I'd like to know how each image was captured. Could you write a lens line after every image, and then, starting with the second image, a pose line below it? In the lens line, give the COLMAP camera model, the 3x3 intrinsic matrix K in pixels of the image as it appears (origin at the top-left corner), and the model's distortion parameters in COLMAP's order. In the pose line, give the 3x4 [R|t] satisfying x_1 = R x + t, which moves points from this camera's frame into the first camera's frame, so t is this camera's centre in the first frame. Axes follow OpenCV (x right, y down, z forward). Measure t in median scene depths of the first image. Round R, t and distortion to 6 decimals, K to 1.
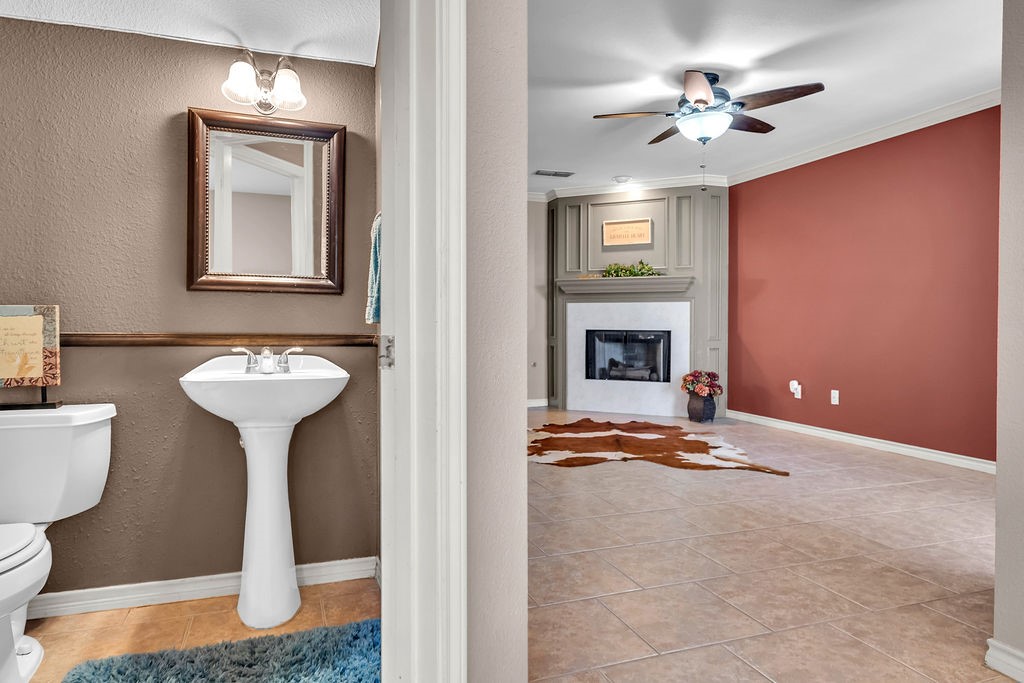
lens RADIAL K [[634.3, 0, 500.1], [0, 634.3, 335.3], [0, 0, 1]] dist [0.004966, -0.002985]
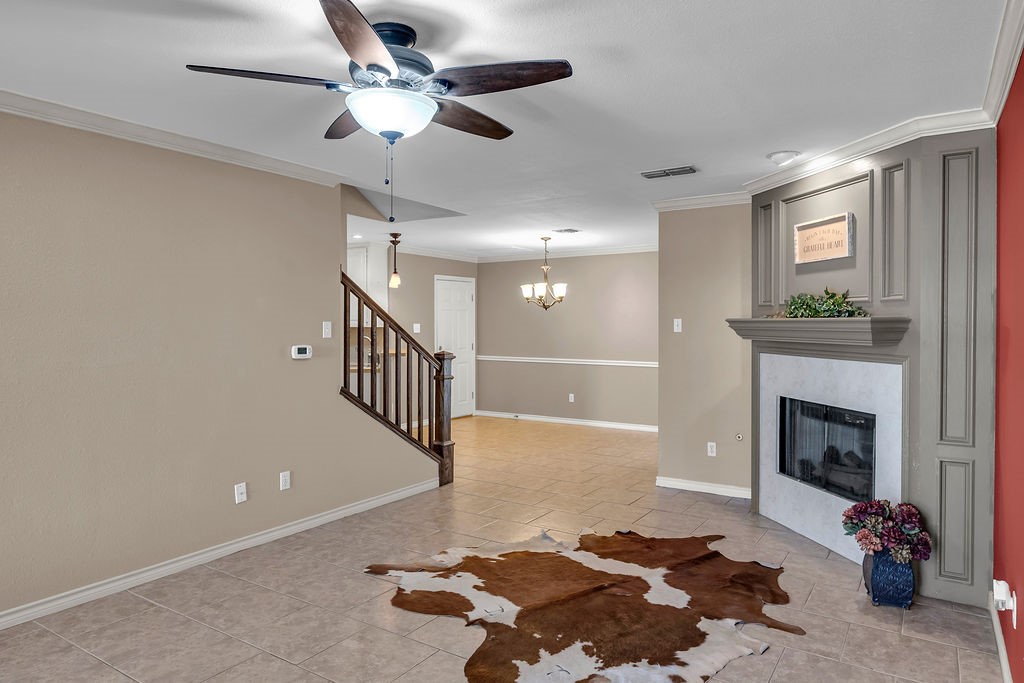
lens RADIAL K [[634.3, 0, 516.1], [0, 634.3, 334.0], [0, 0, 1]] dist [0.004966, -0.002985]
pose [[0.621163, 0.012922, -0.783575, 0.633710], [-0.016933, 0.999852, 0.003065, -0.092847], [0.783499, 0.011364, 0.621290, 0.530437]]
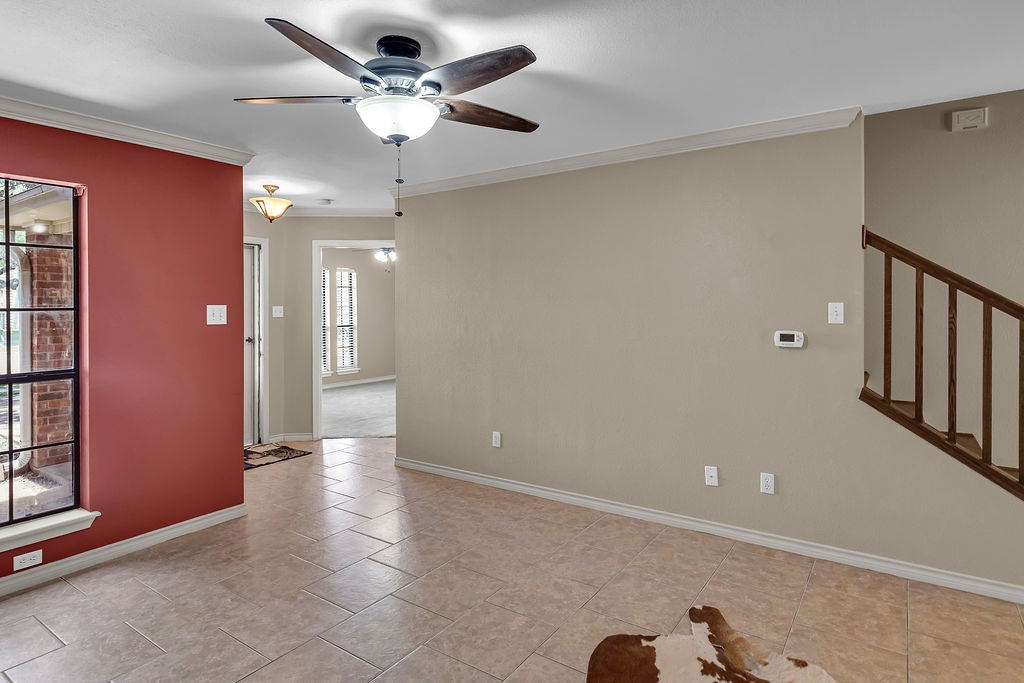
lens RADIAL K [[566.8, 0, 523.1], [0, 566.8, 306.2], [0, 0, 1]] dist [0.009612, -0.002898]
pose [[-0.792880, 0.005273, -0.609355, 0.425020], [-0.007987, 0.999787, 0.019044, -0.107591], [0.609326, 0.019966, -0.792668, 1.137495]]
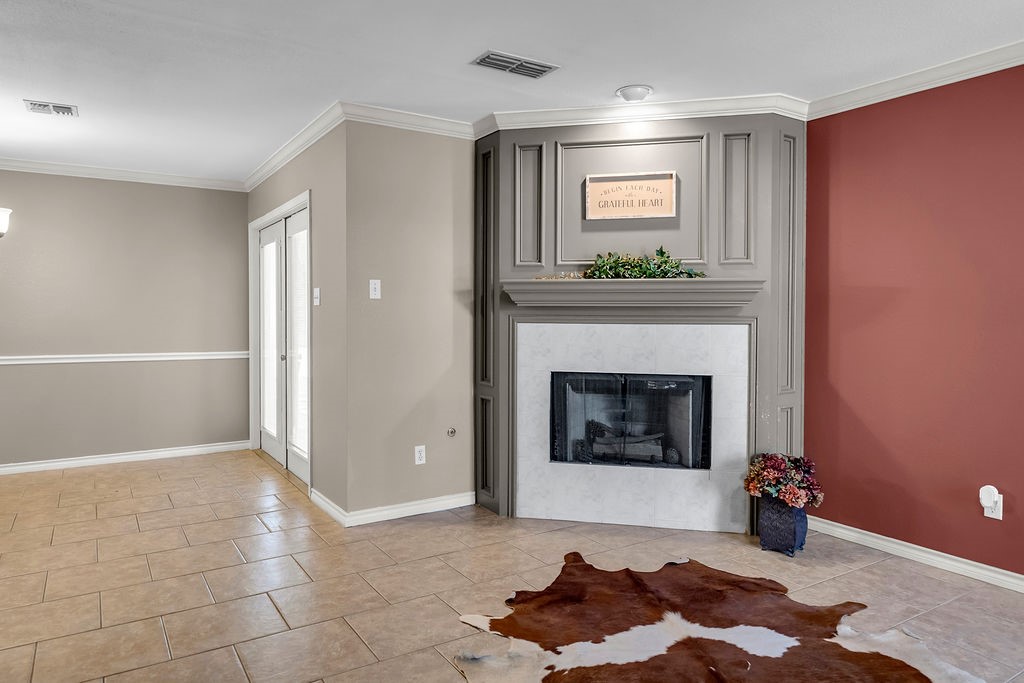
lens RADIAL K [[664.2, 0, 507.4], [0, 664.2, 321.2], [0, 0, 1]] dist [0.014281, -0.008910]
pose [[0.971260, 0.000884, 0.238020, -0.051438], [0.001762, 0.999939, -0.010902, -0.062571], [-0.238016, 0.011008, 0.971199, 0.607176]]
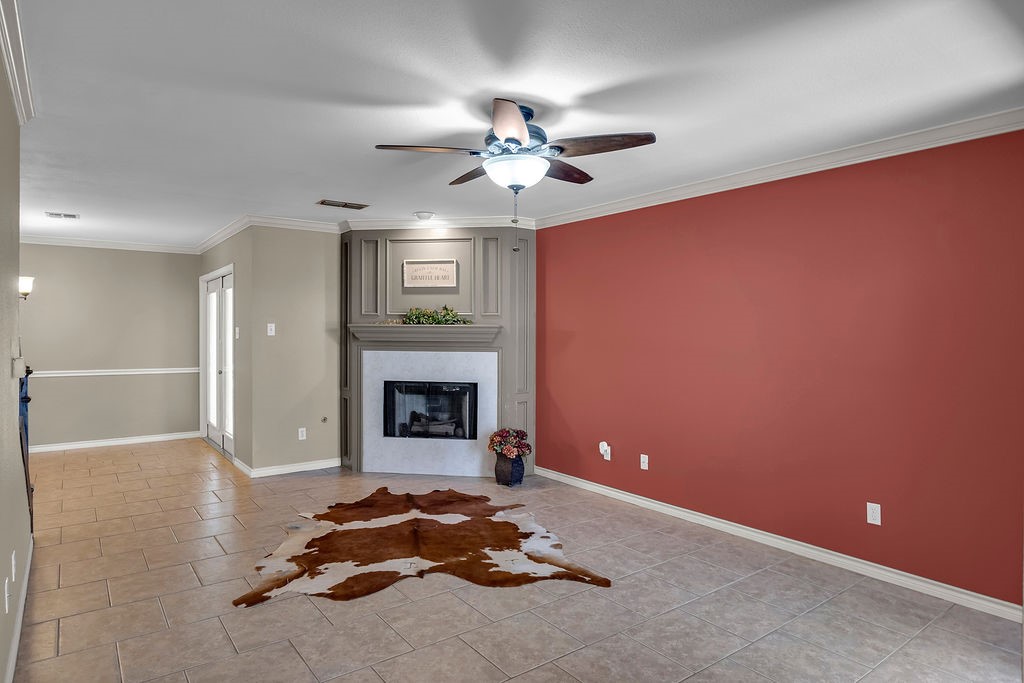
lens RADIAL K [[600.5, 0, 504.0], [0, 600.5, 332.7], [0, 0, 1]] dist [-0.005876, 0.001440]
pose [[0.953376, 0.003251, 0.301767, 0.057110], [0.002357, 0.999831, -0.018218, -0.080980], [-0.301775, 0.018079, 0.953208, 0.207772]]
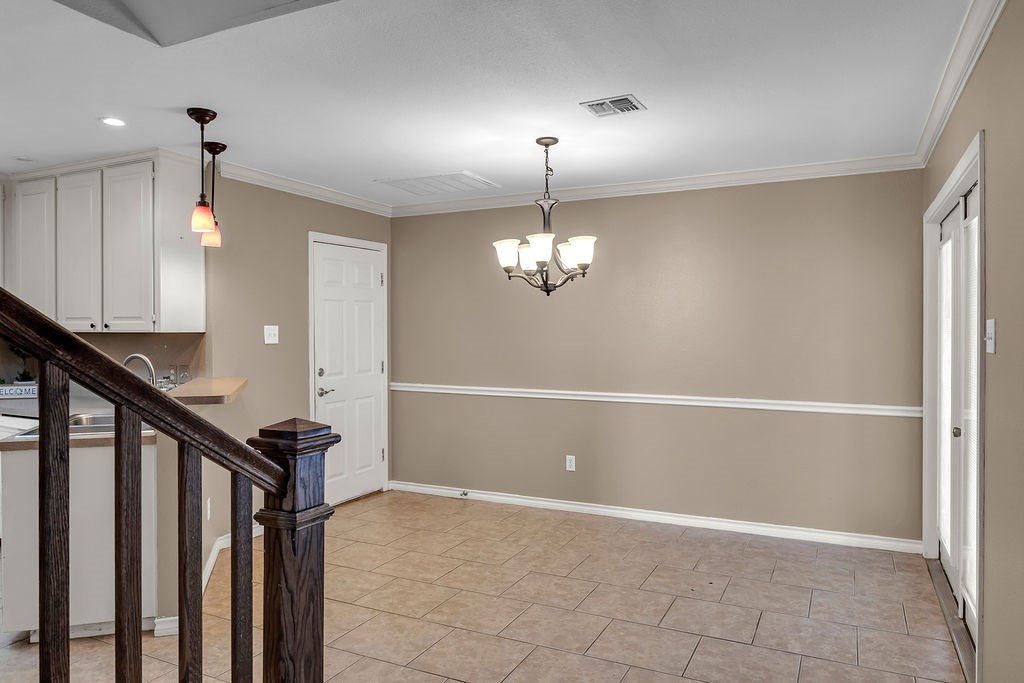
lens RADIAL K [[680.5, 0, 505.1], [0, 680.5, 336.8], [0, 0, 1]] dist [0.006205, -0.000145]
pose [[0.711036, 0.008207, -0.703107, 0.000141], [-0.014929, 0.999883, -0.003427, -0.096514], [0.702997, 0.012933, 0.711075, 0.949719]]
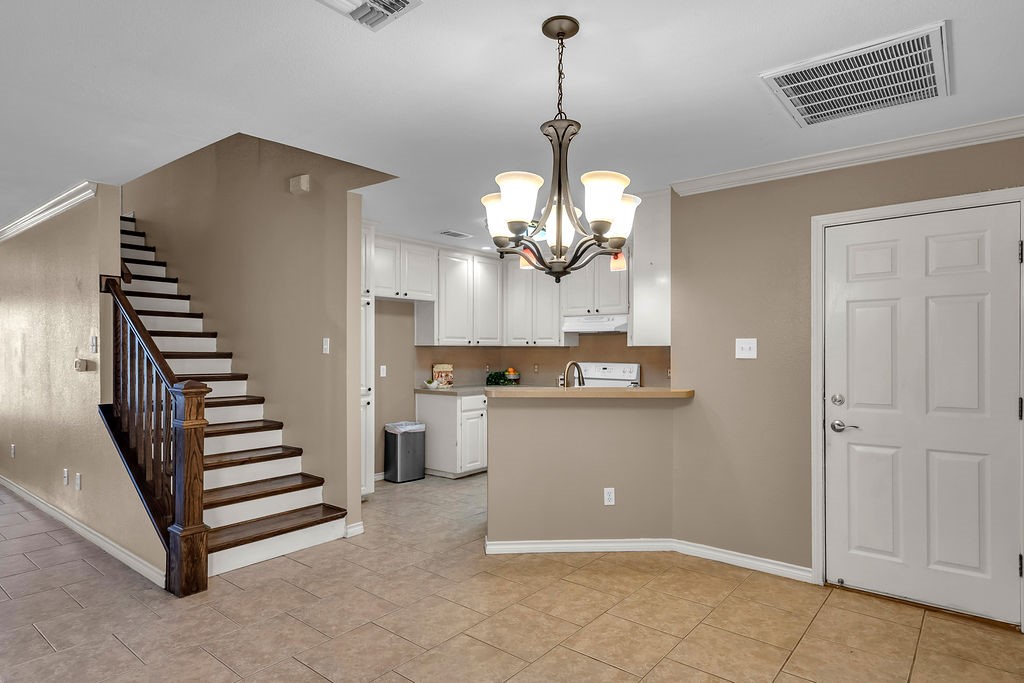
lens RADIAL K [[571.2, 0, 521.0], [0, 571.2, 356.1], [0, 0, 1]] dist [0.022617, -0.002456]
pose [[-0.841048, 0.003427, -0.540950, -0.261564], [-0.012006, 0.999615, 0.024999, -0.102862], [0.540828, 0.027520, -0.840683, 1.814416]]
